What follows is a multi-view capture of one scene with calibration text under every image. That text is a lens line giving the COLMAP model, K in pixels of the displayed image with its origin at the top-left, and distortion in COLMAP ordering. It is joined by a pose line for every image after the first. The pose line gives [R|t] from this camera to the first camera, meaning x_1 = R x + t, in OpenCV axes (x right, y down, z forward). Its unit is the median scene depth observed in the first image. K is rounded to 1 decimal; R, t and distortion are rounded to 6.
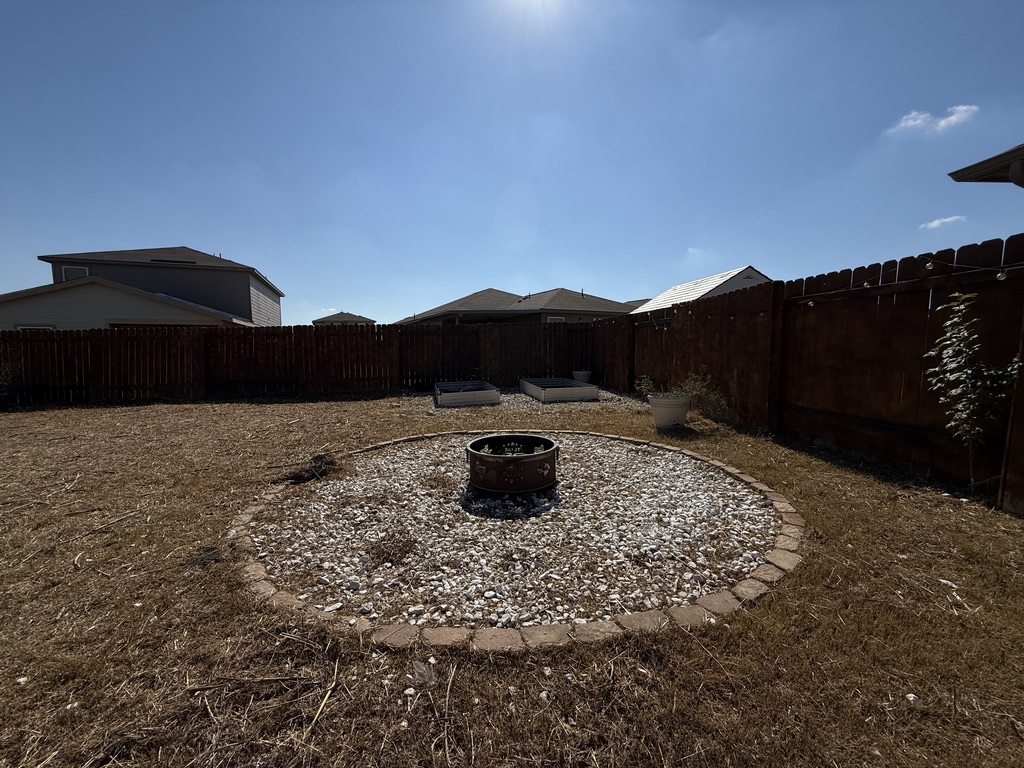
lens RADIAL K [[411.2, 0, 512.1], [0, 411.2, 383.2], [0, 0, 1]] dist [0.000930, 0.000064]
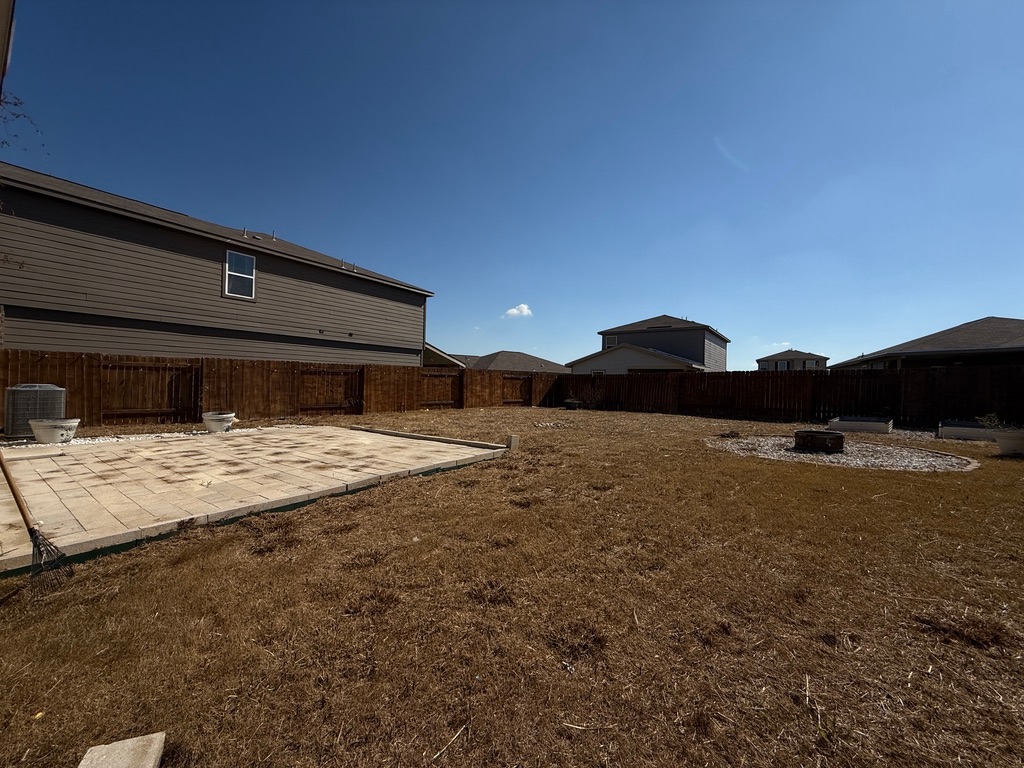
lens RADIAL K [[411.2, 0, 512.4], [0, 411.2, 383.0], [0, 0, 1]] dist [0.000930, 0.000064]
pose [[0.549833, 0.019051, -0.835057, 0.155633], [-0.094664, 0.994720, -0.039637, 0.021290], [0.829893, 0.100844, 0.548734, -0.267199]]
